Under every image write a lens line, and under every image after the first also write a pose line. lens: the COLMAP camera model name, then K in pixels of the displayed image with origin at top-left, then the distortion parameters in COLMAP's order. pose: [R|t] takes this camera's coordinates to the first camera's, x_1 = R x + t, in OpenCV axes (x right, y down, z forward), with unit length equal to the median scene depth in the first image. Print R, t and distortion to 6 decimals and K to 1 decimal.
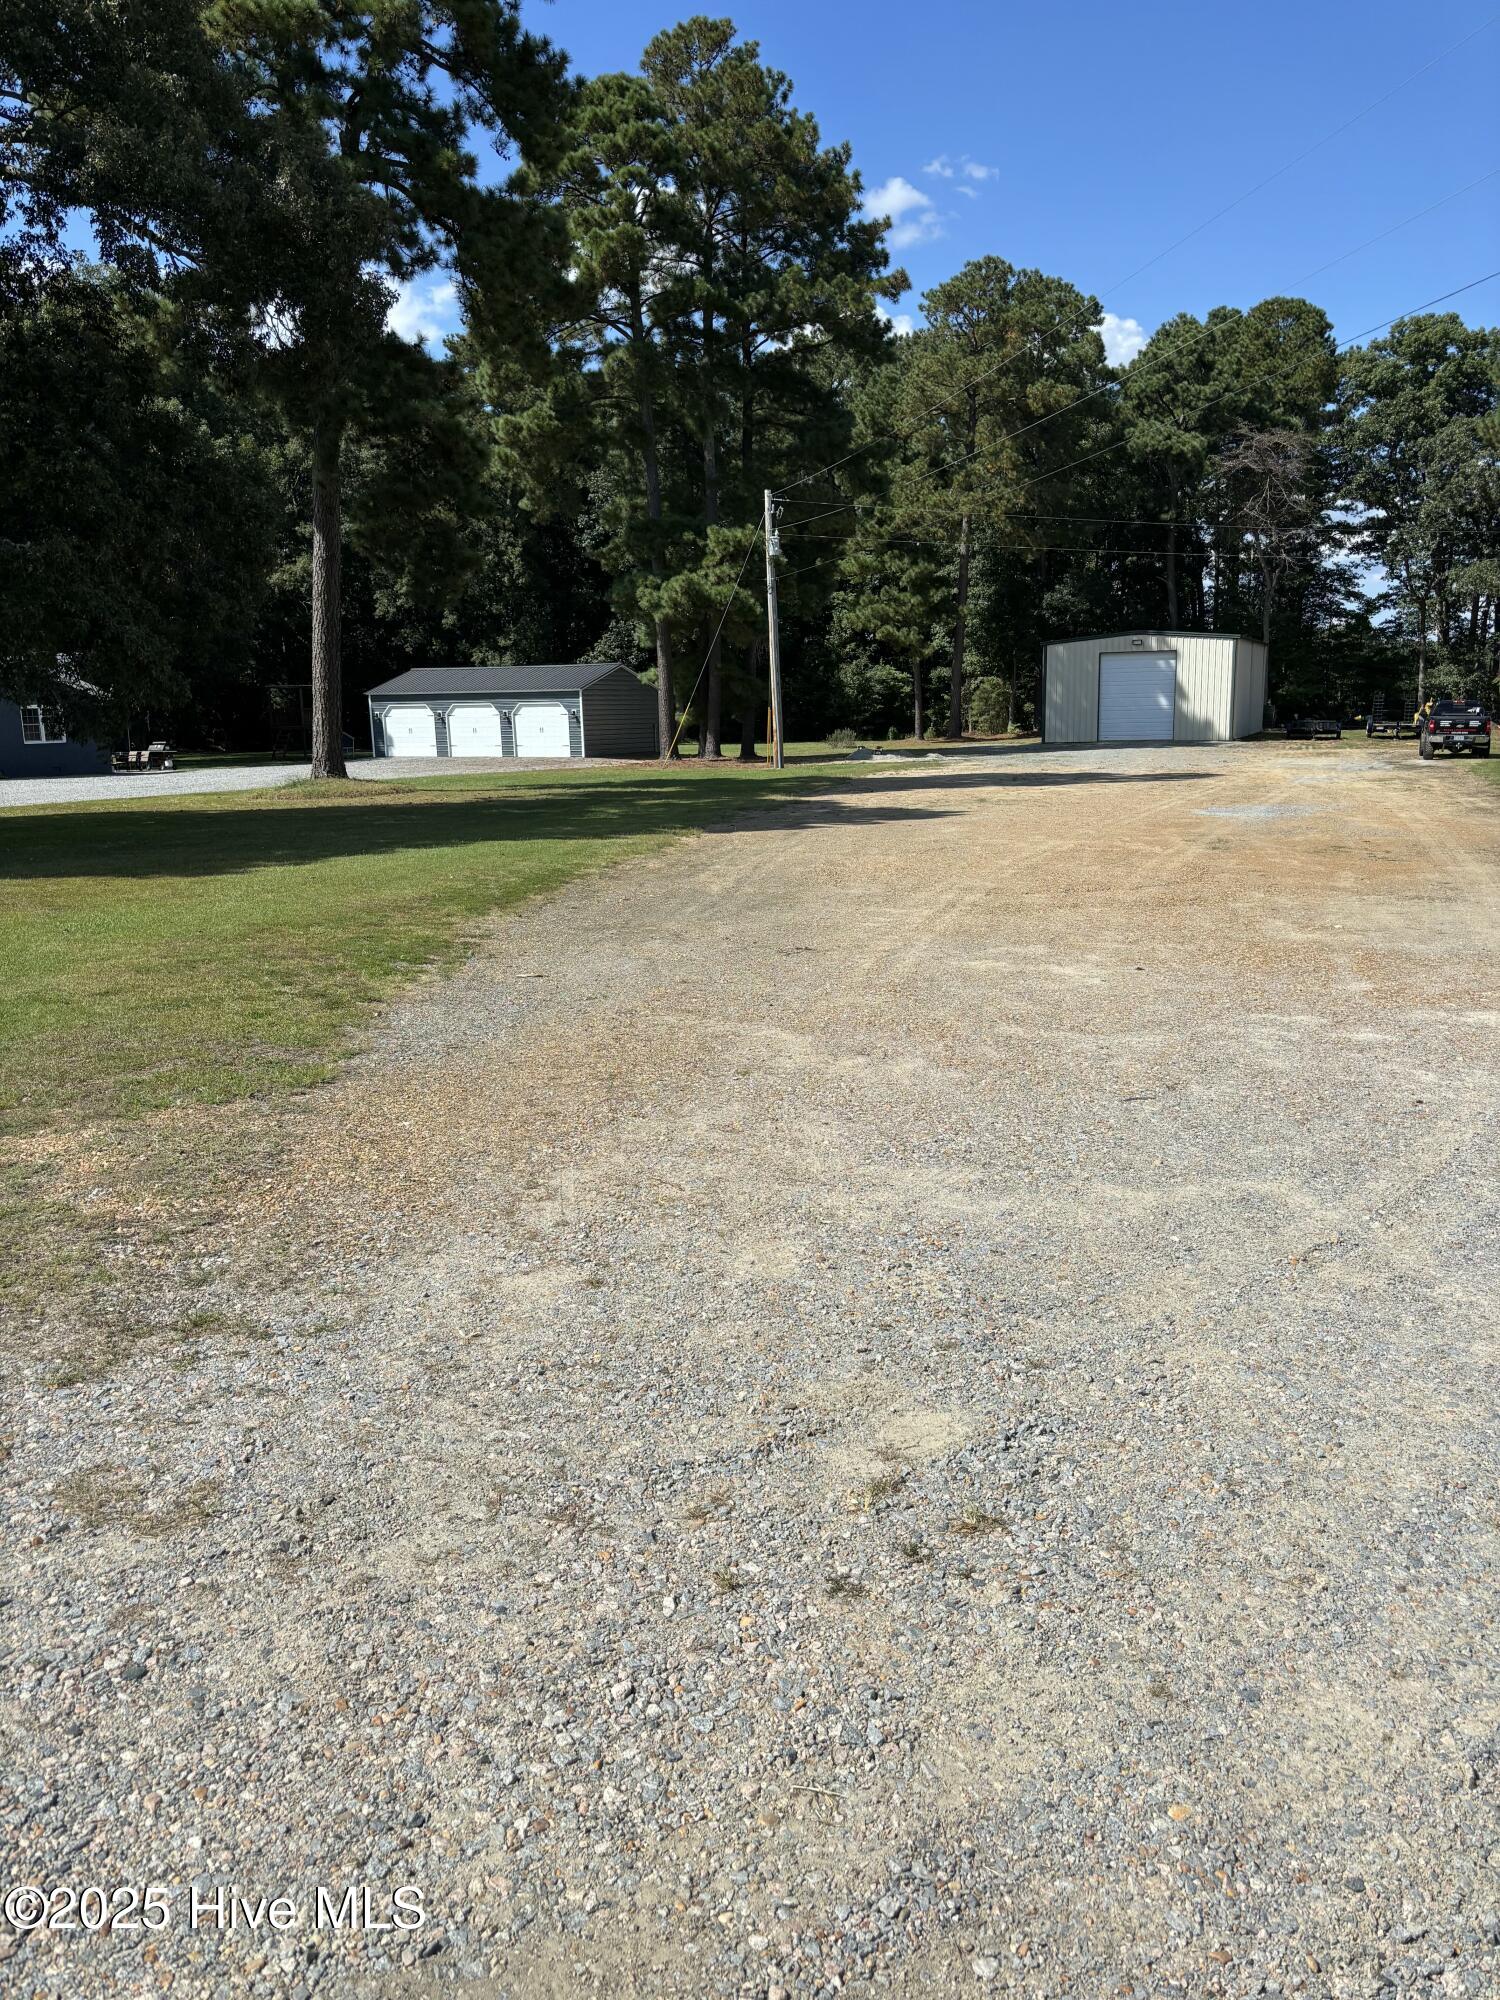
lens RADIAL K [[1533.8, 0, 721.8], [0, 1533.8, 1002.6], [0, 0, 1]] dist [0.038111, 0.013609]
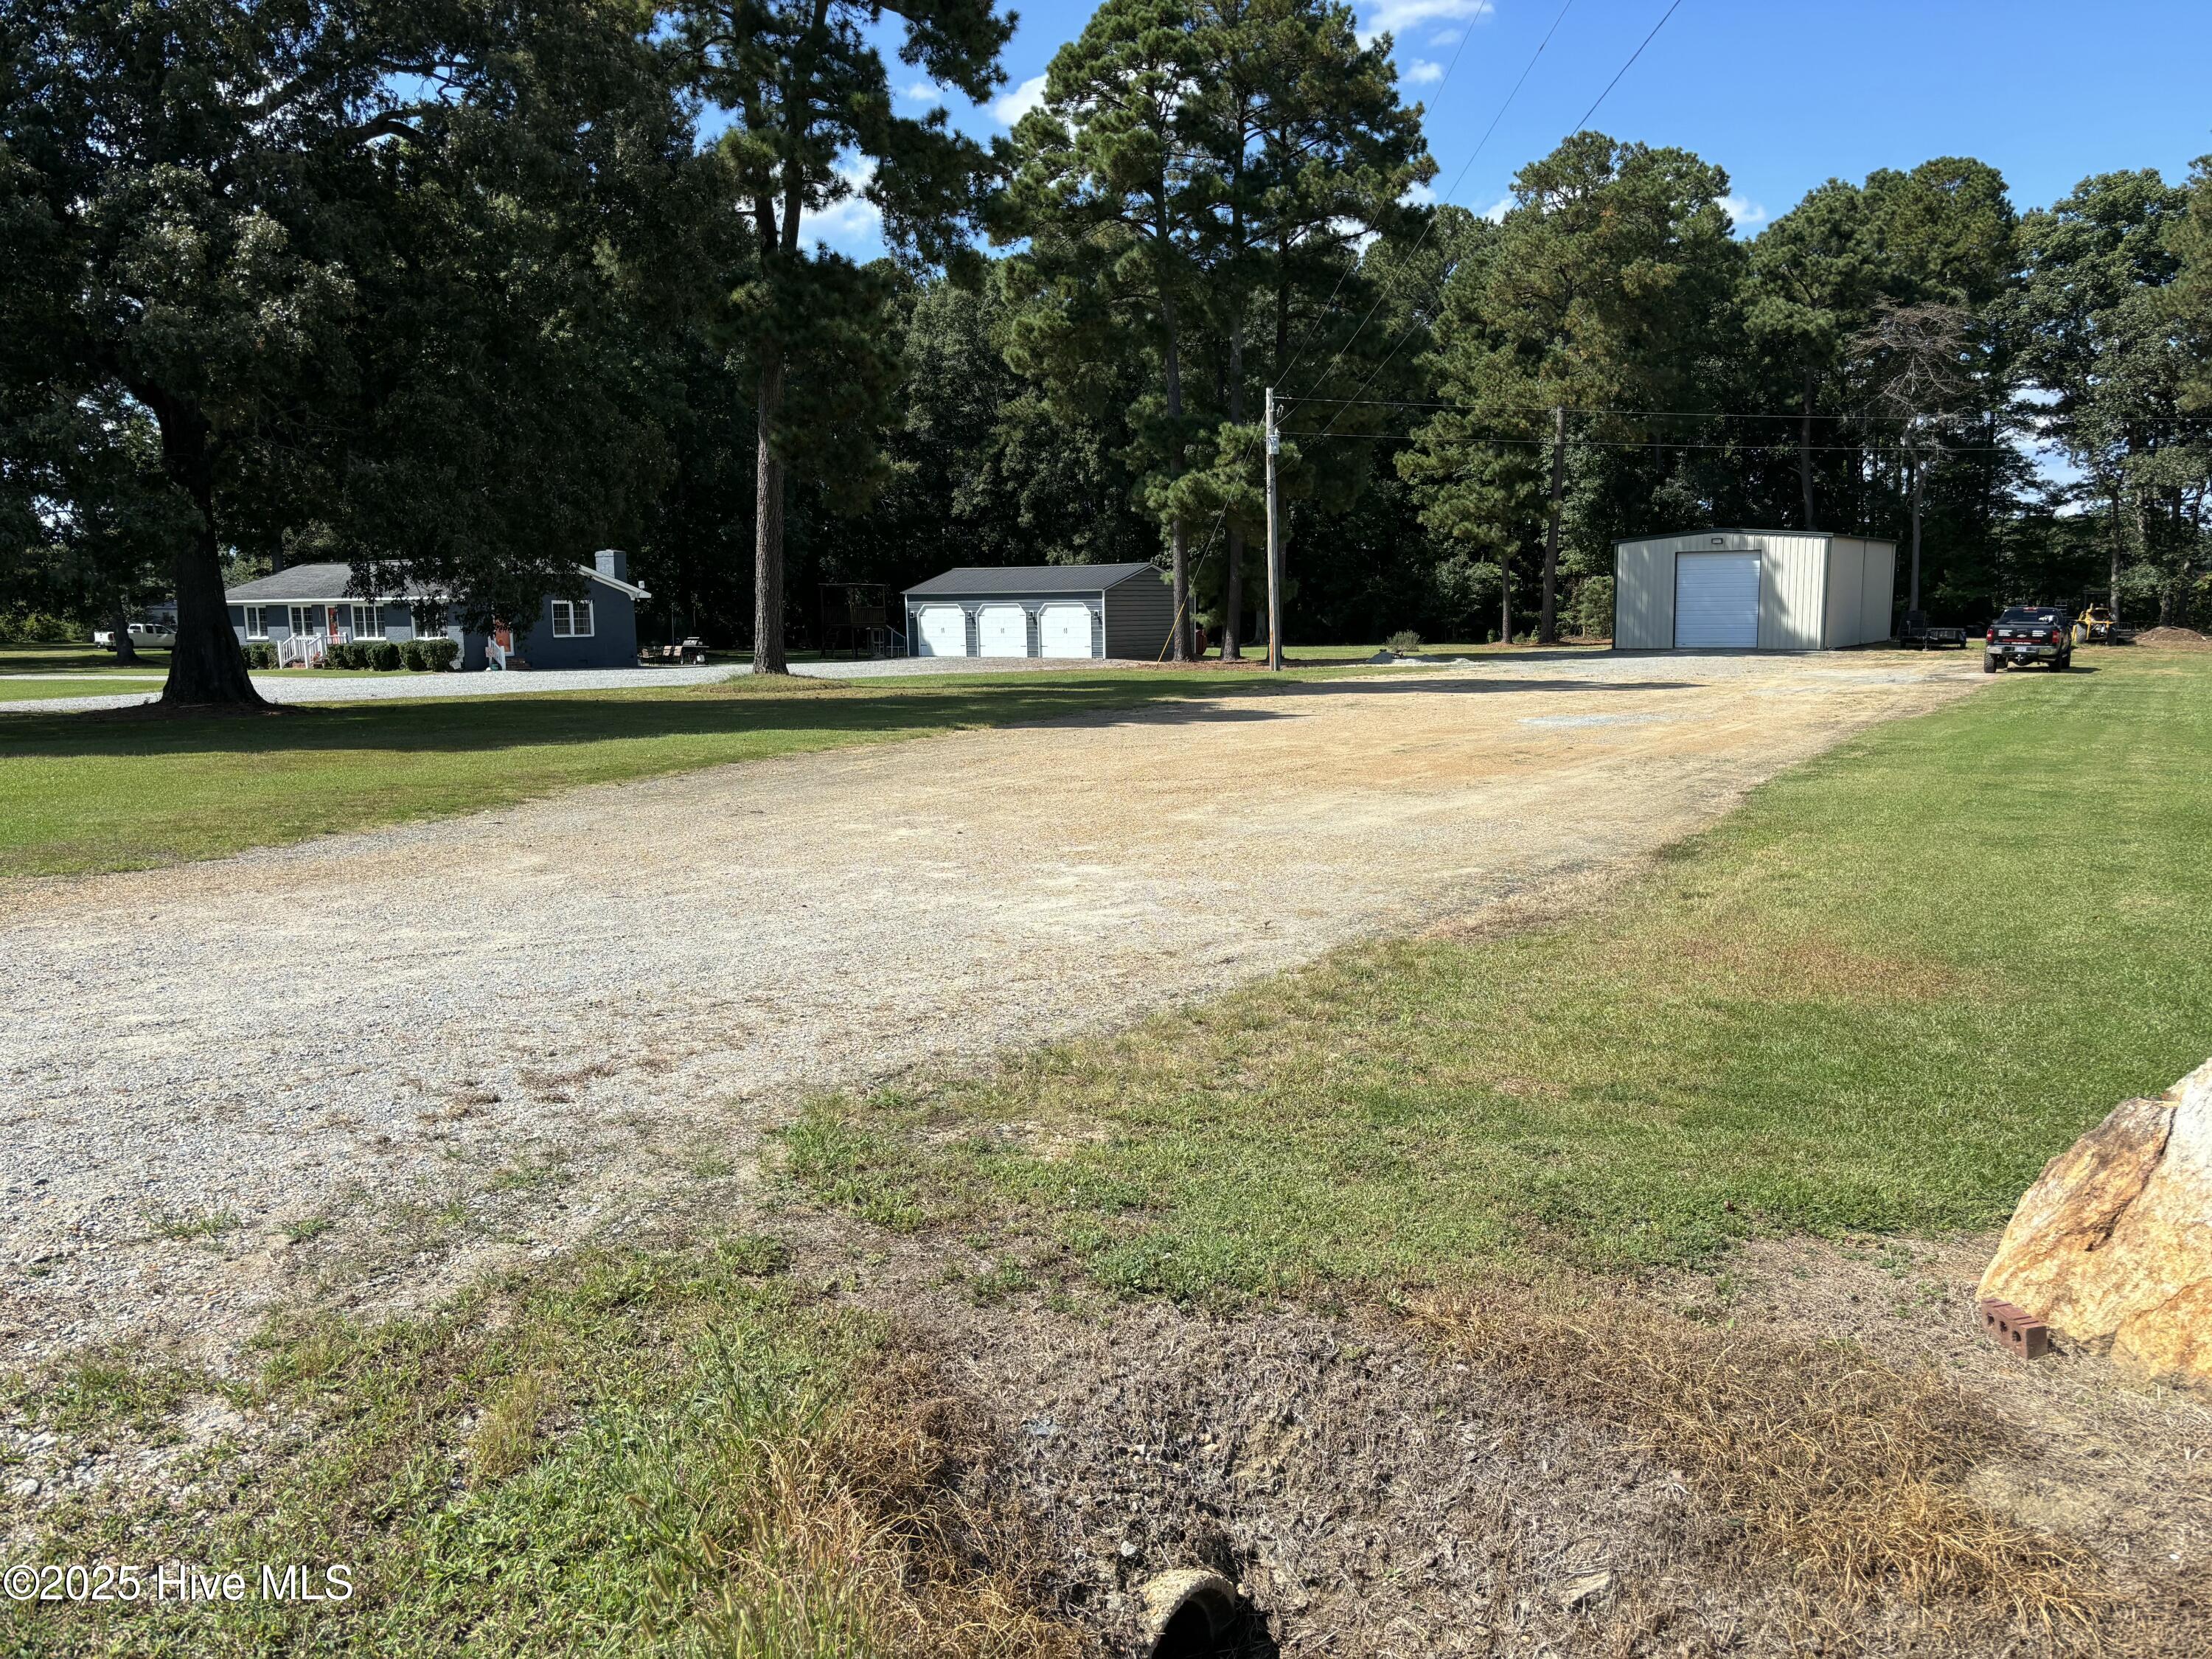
lens RADIAL K [[1694.3, 0, 1106.0], [0, 1694.3, 829.5], [0, 0, 1]] dist [0.074420, -0.054957]
pose [[0.981657, 0.032509, -0.187866, 0.095049], [-0.043612, 0.997518, -0.055273, 0.006544], [0.185602, 0.062452, 0.980638, -0.039169]]
